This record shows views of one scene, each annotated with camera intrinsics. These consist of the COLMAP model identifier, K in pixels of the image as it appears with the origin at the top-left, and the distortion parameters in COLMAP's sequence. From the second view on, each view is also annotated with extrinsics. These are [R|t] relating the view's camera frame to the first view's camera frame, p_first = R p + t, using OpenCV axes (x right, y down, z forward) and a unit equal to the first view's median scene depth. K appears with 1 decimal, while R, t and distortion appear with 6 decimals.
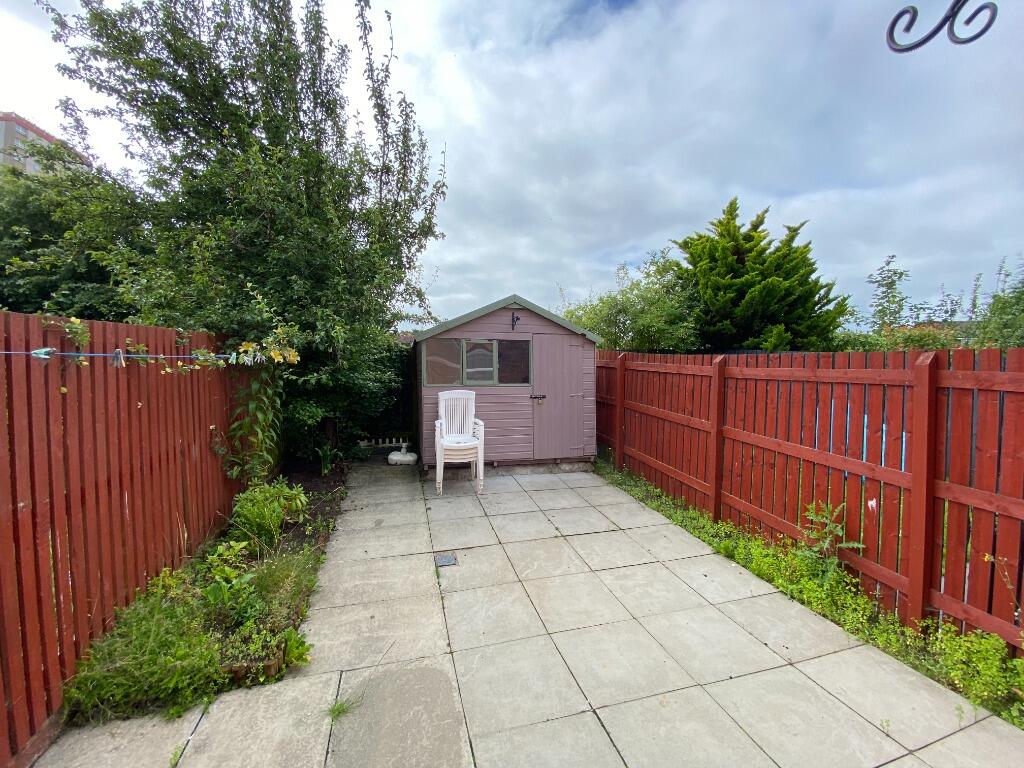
lens RADIAL K [[405.5, 0, 512.0], [0, 405.5, 384.0], [0, 0, 1]] dist [0.000080, -0.012249]
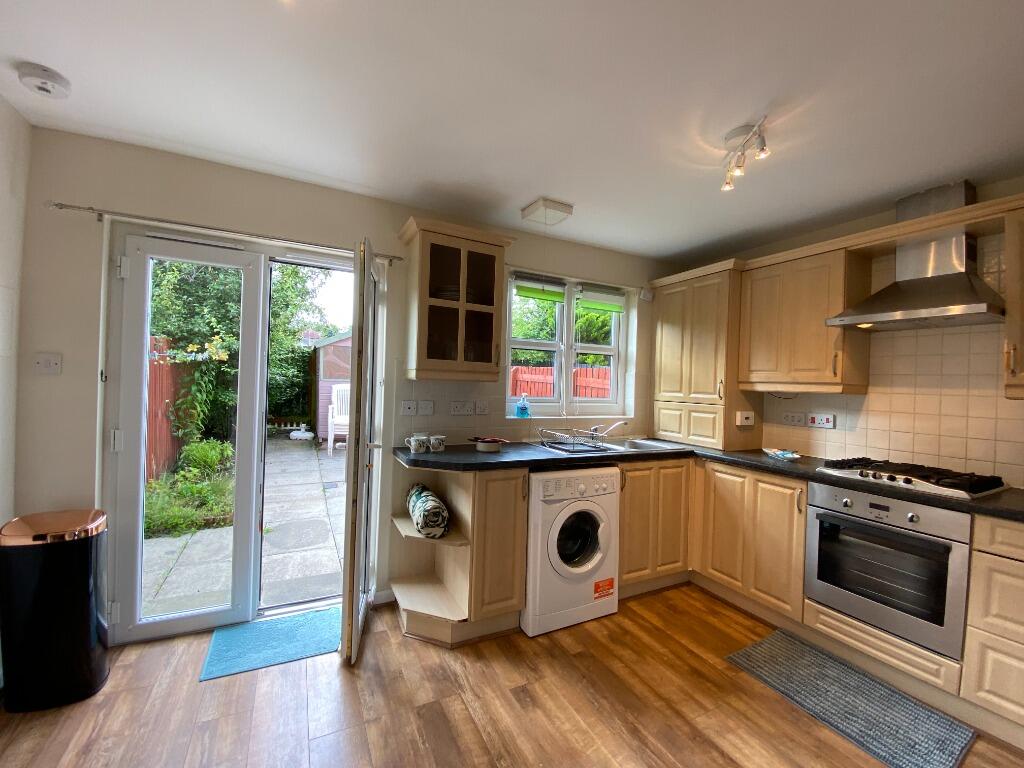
lens RADIAL K [[405.5, 0, 512.0], [0, 405.5, 384.0], [0, 0, 1]] dist [0.000080, -0.012249]
pose [[0.976001, 0.031525, 0.215471, 0.164478], [-0.028789, 0.999460, -0.015826, 0.028262], [-0.215854, 0.009243, 0.976382, -0.663822]]
